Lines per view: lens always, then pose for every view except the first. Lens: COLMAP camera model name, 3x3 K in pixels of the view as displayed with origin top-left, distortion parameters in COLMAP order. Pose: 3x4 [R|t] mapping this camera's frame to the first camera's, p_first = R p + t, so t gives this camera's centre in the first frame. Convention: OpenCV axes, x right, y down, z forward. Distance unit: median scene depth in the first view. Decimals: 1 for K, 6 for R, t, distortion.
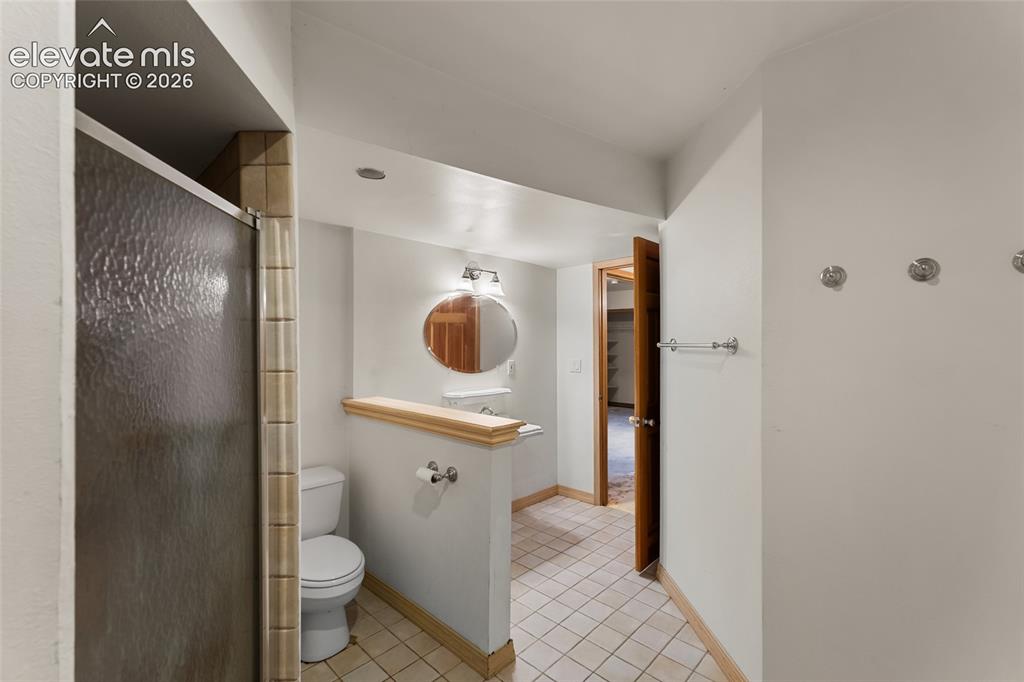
lens RADIAL K [[435.6, 0, 509.2], [0, 435.6, 348.5], [0, 0, 1]] dist [-0.000577, 0.000017]
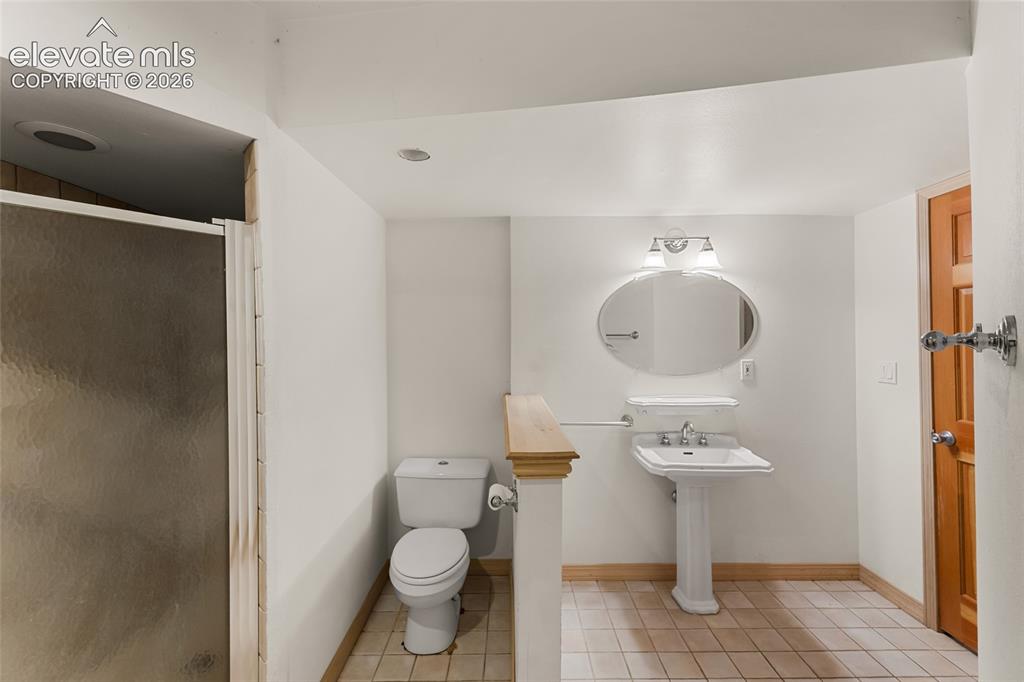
lens RADIAL K [[435.3, 0, 513.1], [0, 435.3, 337.9], [0, 0, 1]] dist [0.003760, 0.000476]
pose [[0.698882, -0.002566, -0.715233, 0.259269], [-0.002276, 0.999981, -0.005812, -0.003118], [0.715234, 0.005689, 0.698862, 0.263506]]
